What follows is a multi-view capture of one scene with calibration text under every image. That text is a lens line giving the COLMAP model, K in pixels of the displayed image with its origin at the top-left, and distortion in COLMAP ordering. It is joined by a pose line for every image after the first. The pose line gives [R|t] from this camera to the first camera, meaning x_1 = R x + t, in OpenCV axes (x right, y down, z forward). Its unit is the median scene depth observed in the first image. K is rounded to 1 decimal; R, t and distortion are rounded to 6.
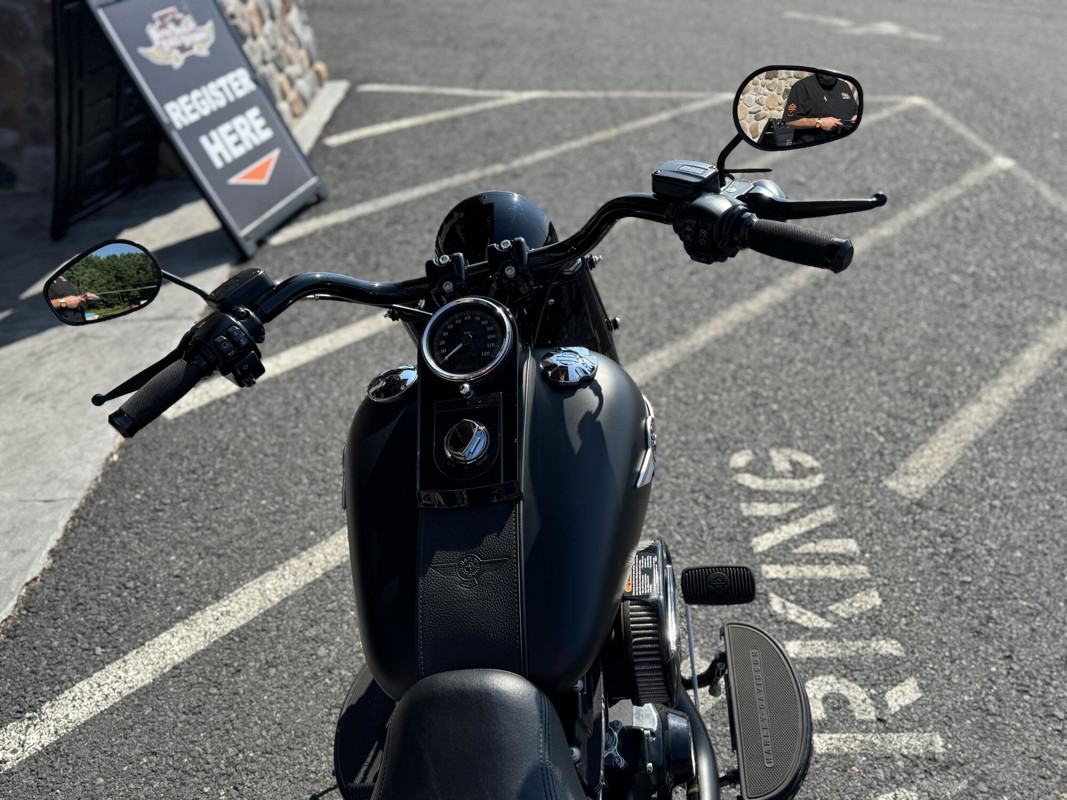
lens RADIAL K [[904.2, 0, 533.5], [0, 904.2, 400.0], [0, 0, 1]] dist [0.071890, -0.093207]
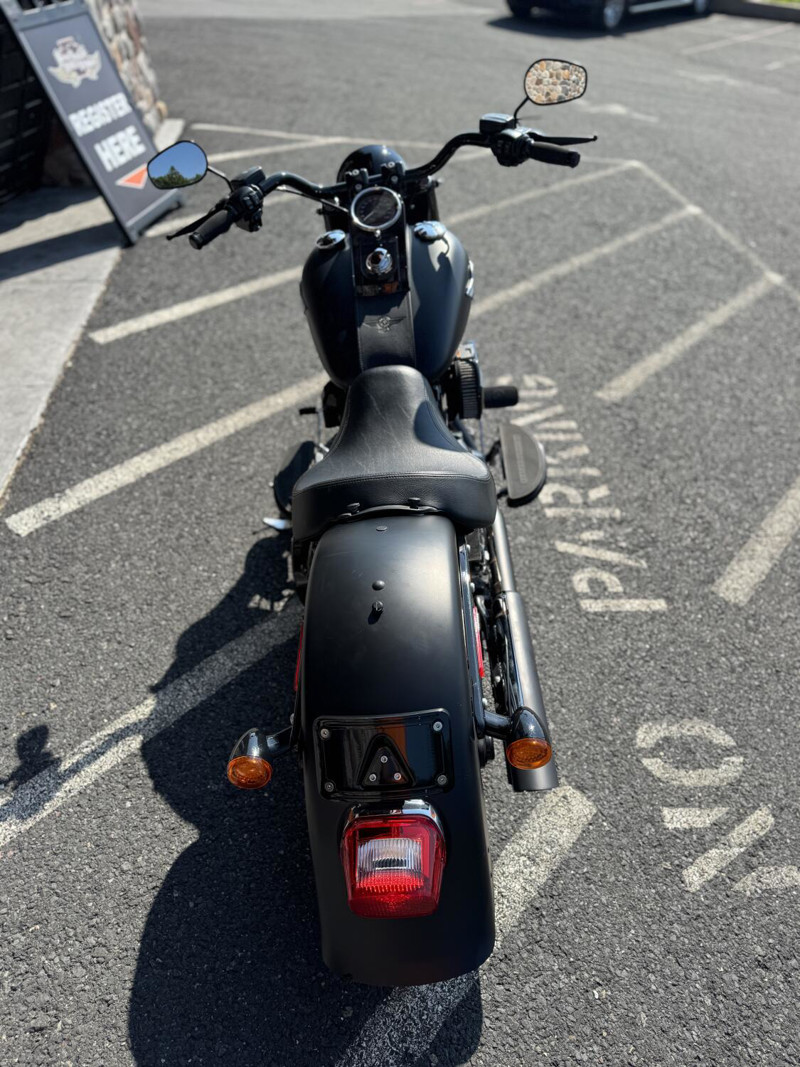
lens RADIAL K [[795.4, 0, 390.9], [0, 795.4, 528.5], [0, 0, 1]] dist [0.082209, -0.106614]
pose [[0.993996, 0.005872, 0.109255, -0.096244], [-0.015984, 0.995639, 0.091913, 0.186916], [-0.108239, -0.093107, 0.989755, -0.296060]]
